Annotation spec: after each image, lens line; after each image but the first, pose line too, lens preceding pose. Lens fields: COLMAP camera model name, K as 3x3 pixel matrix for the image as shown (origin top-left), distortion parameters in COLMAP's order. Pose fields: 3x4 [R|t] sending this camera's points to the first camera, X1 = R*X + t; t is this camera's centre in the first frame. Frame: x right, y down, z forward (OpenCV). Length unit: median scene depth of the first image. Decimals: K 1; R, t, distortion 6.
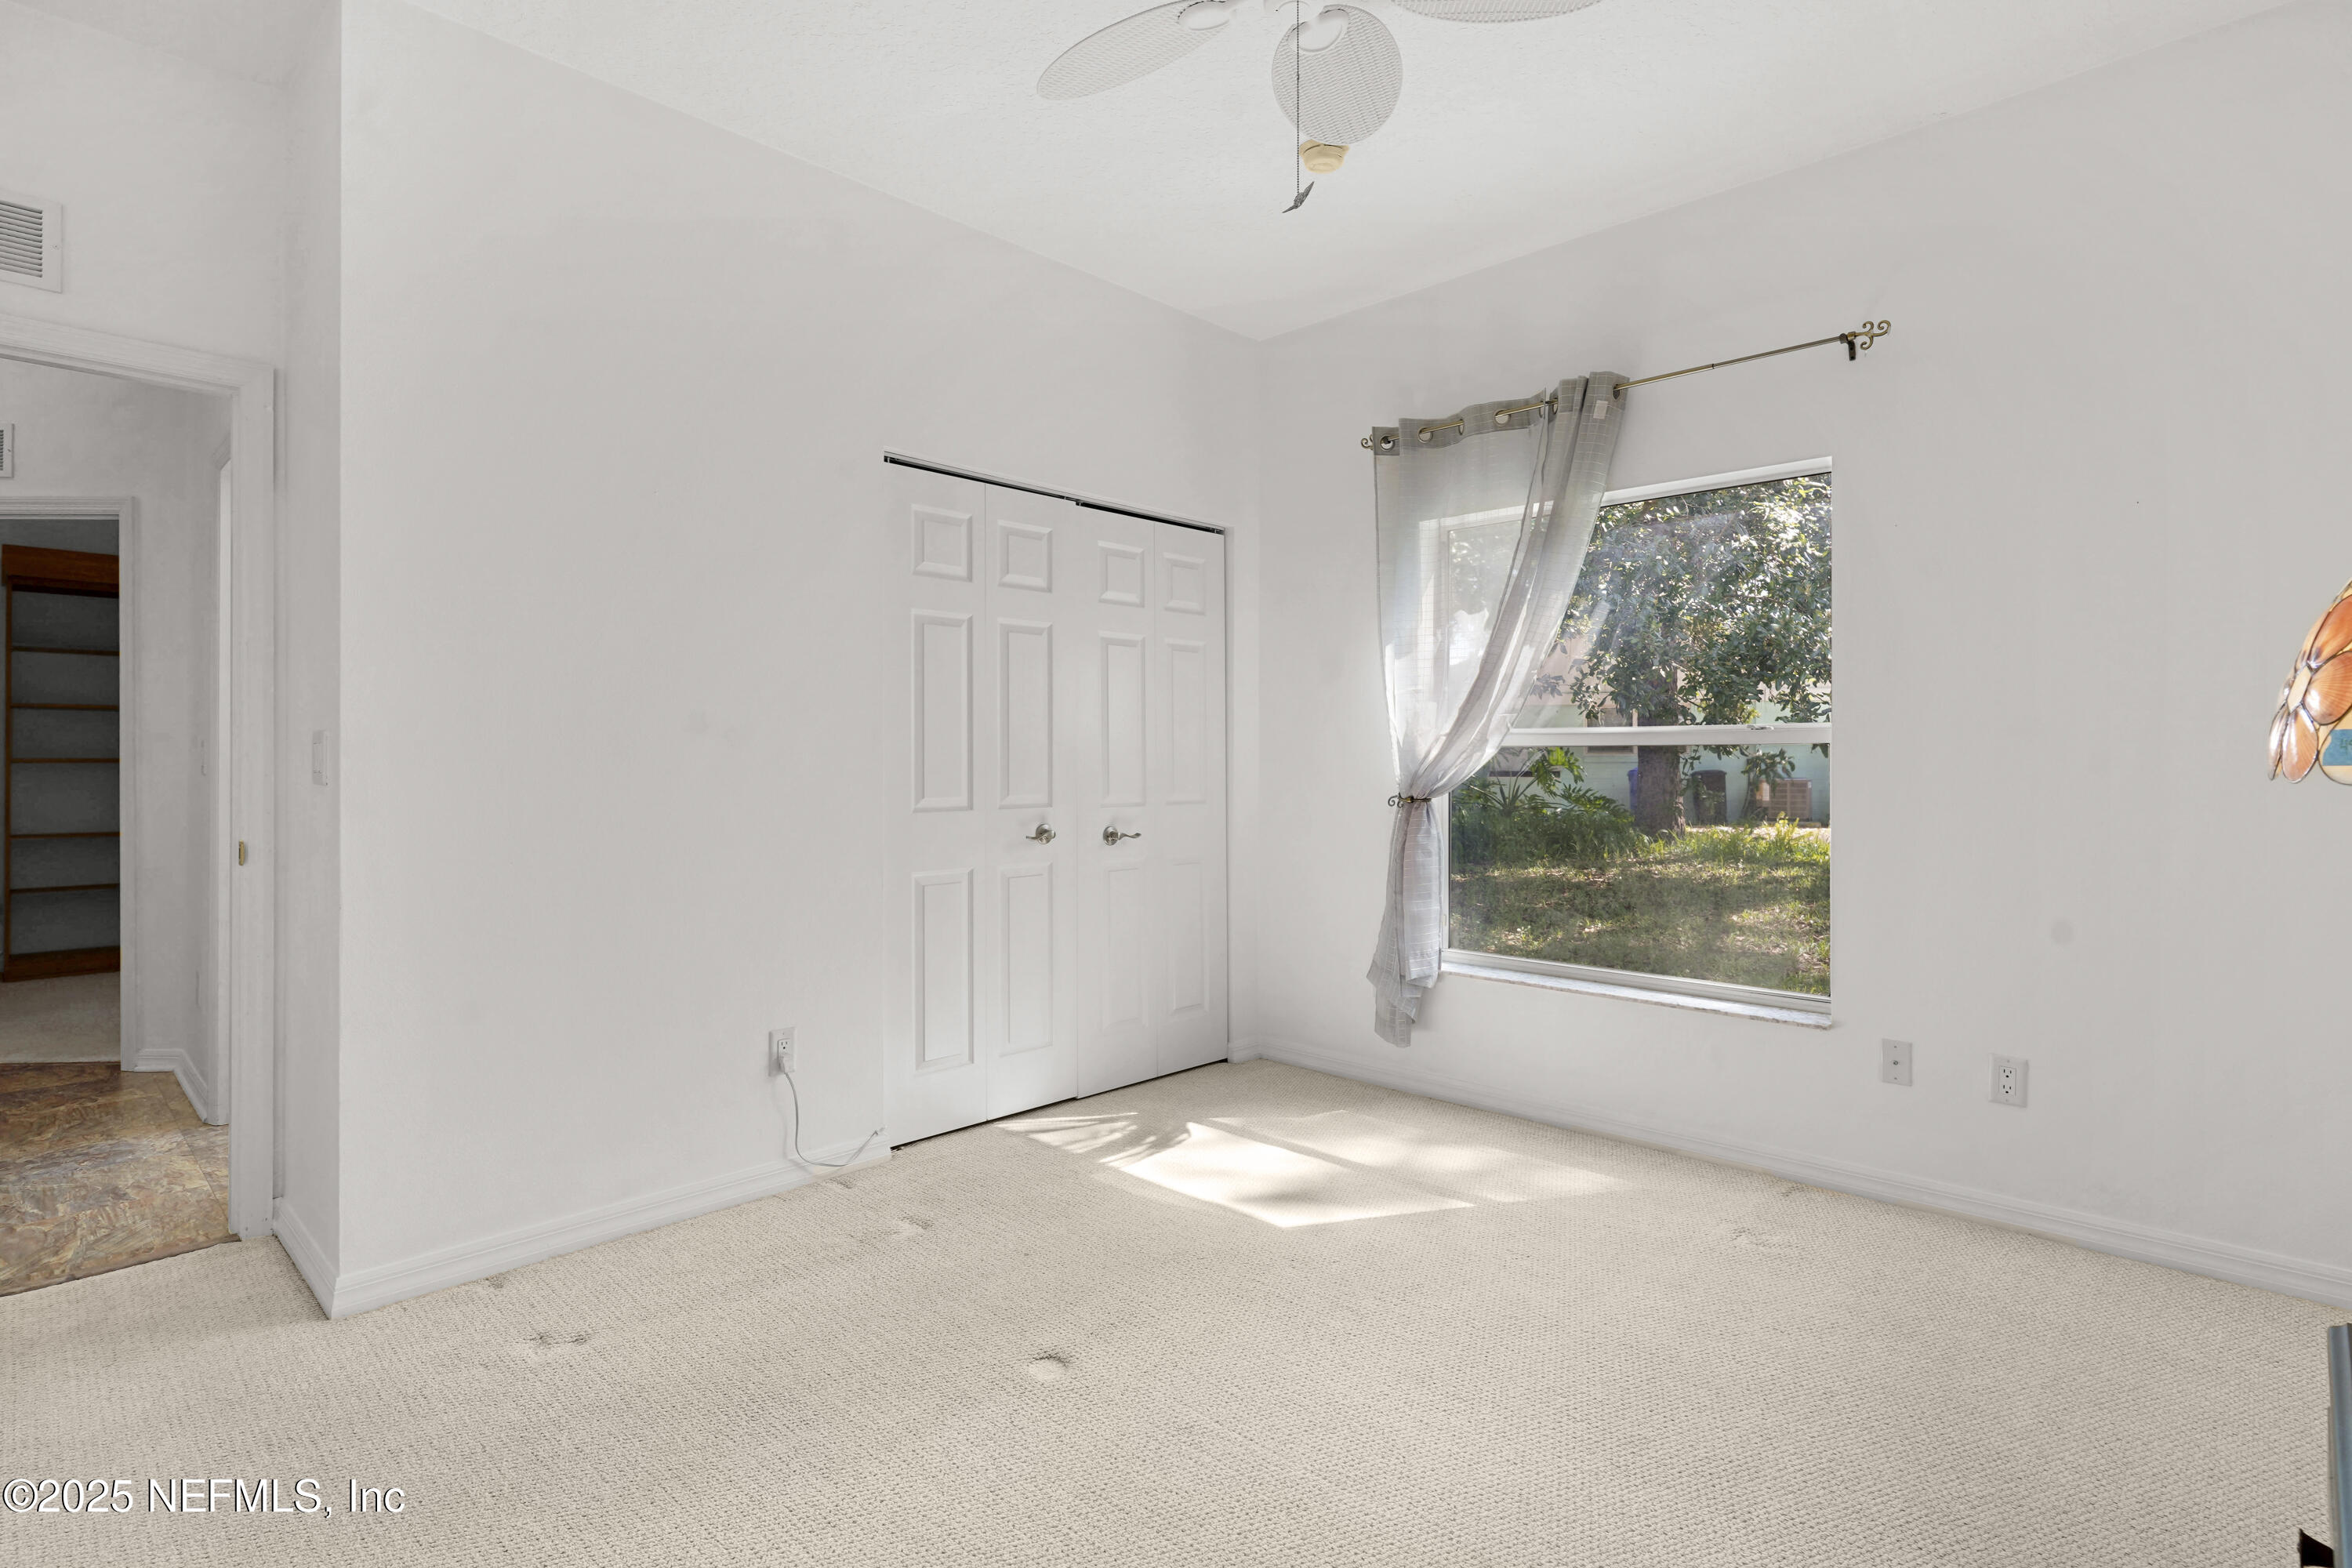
lens RADIAL K [[1158.6, 0, 1172.4], [0, 1158.6, 753.6], [0, 0, 1]] dist [-0.008147, 0.006126]
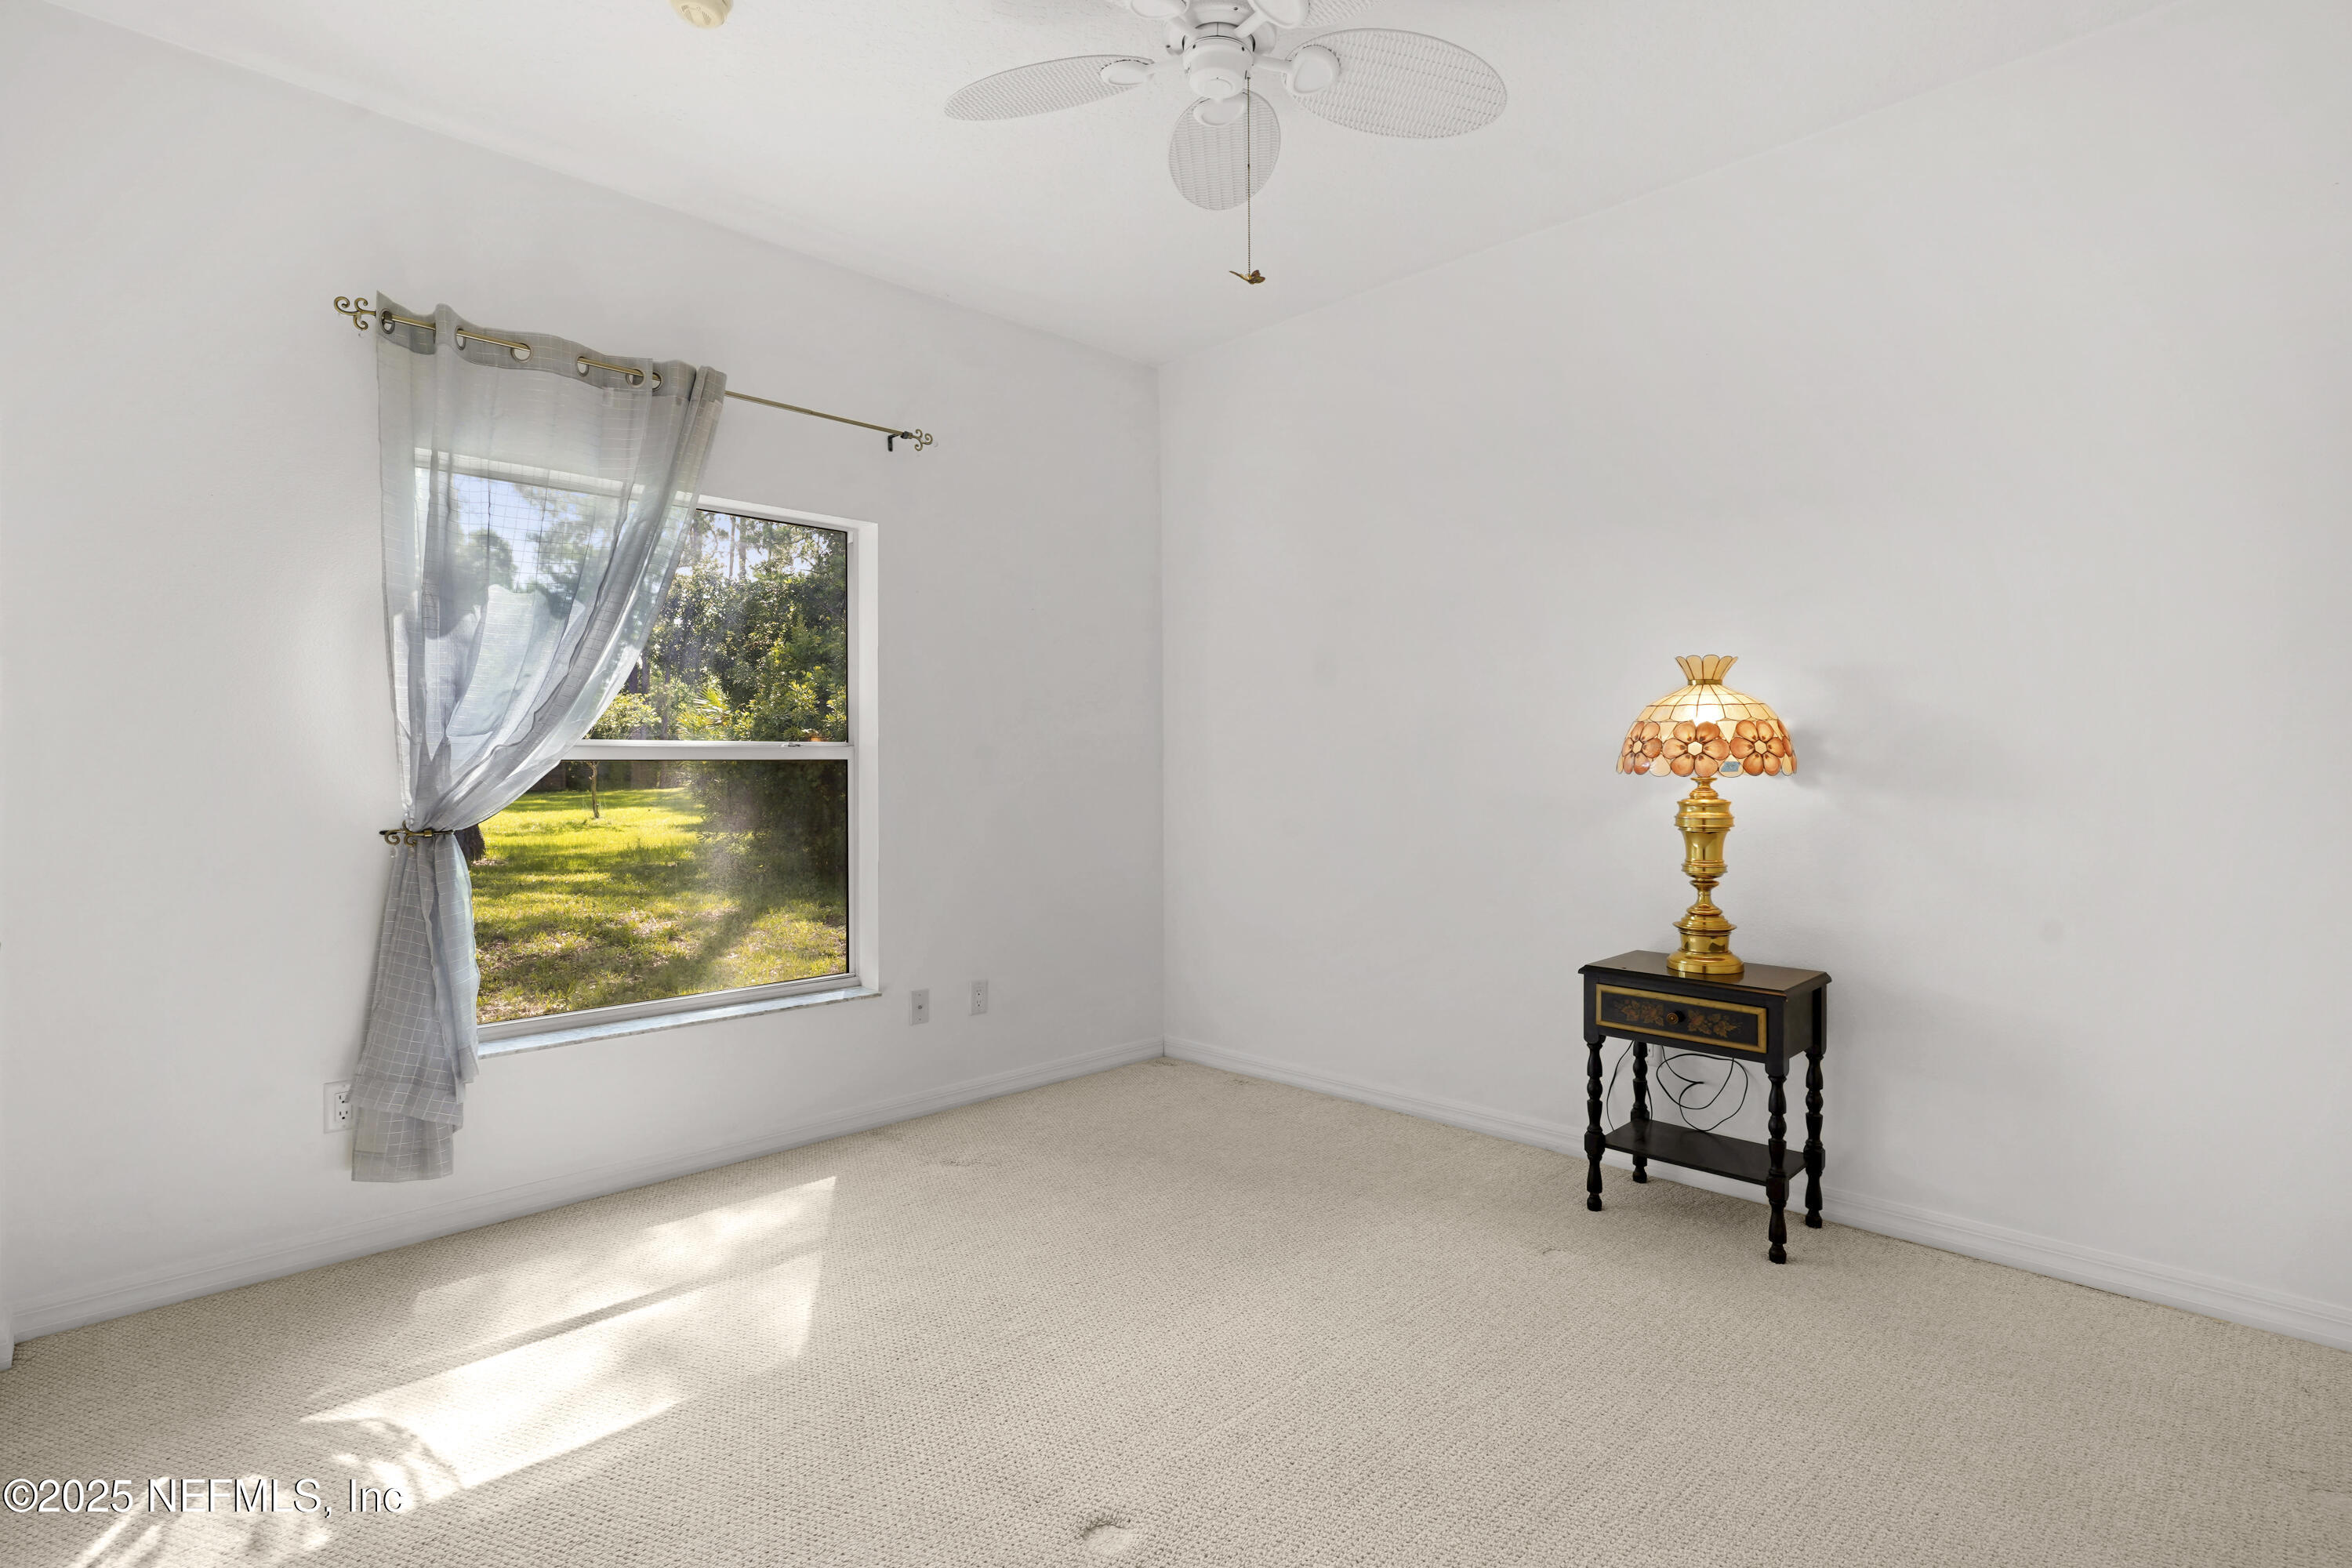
lens RADIAL K [[1155.2, 0, 1181.8], [0, 1155.2, 766.2], [0, 0, 1]] dist [-0.010181, 0.007285]
pose [[0.020722, 0.001034, 0.999785, -0.564155], [0.001111, 0.999999, -0.001058, -0.000512], [-0.999785, 0.001132, 0.020720, 0.581447]]
